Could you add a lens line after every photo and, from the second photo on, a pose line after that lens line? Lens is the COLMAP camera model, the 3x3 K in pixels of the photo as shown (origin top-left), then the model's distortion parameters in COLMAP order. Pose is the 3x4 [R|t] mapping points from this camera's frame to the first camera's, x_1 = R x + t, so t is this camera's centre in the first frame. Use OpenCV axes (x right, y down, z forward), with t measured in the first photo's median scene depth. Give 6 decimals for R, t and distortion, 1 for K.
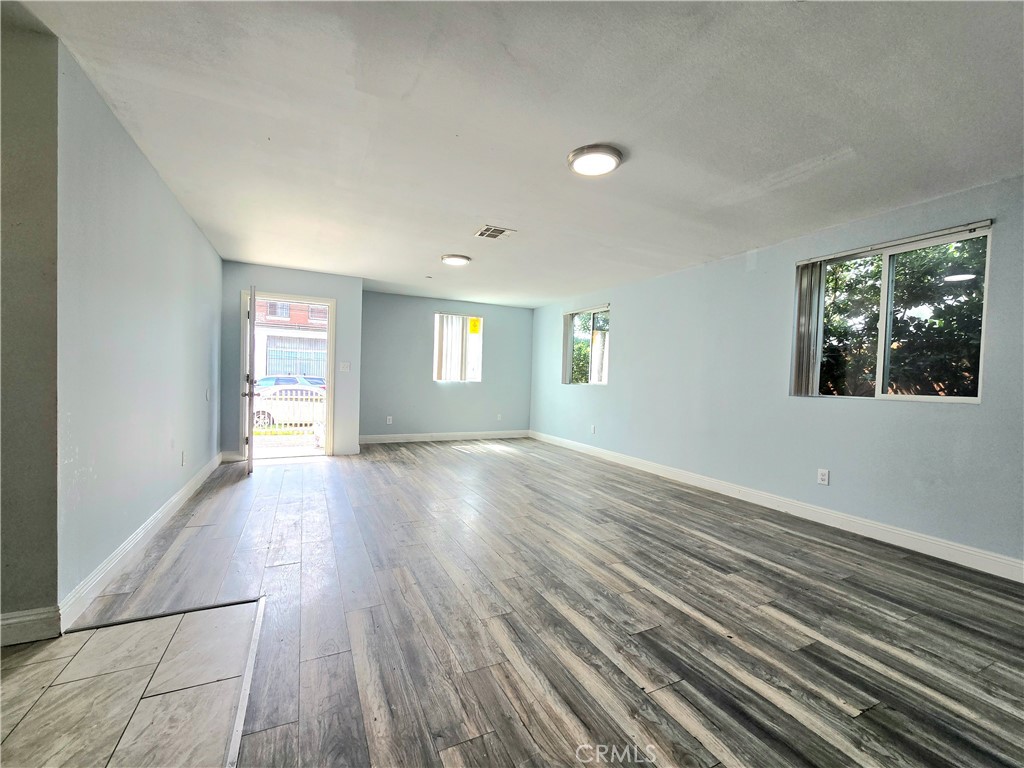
lens RADIAL K [[432.5, 0, 507.4], [0, 432.5, 386.2], [0, 0, 1]] dist [-0.002855, 0.000682]
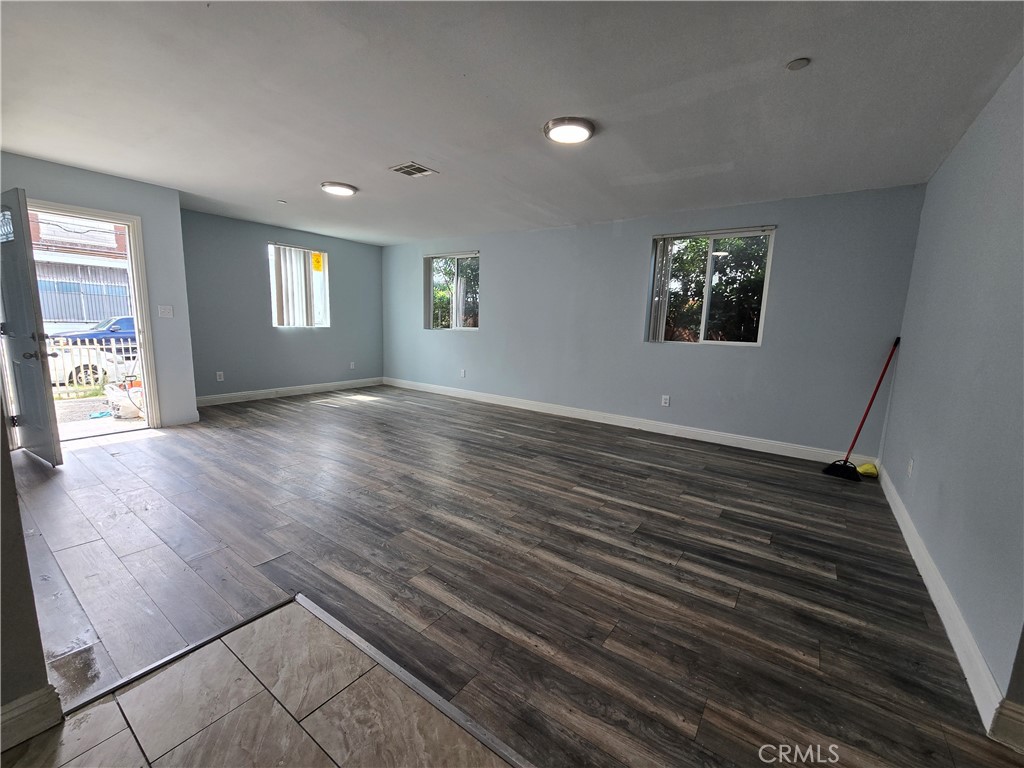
lens RADIAL K [[432.5, 0, 520.8], [0, 432.5, 390.0], [0, 0, 1]] dist [-0.002855, 0.000682]
pose [[0.873477, -0.076831, 0.480765, -0.410736], [0.002685, 0.988215, 0.153049, -0.045281], [-0.486858, -0.132394, 0.863389, 0.048097]]
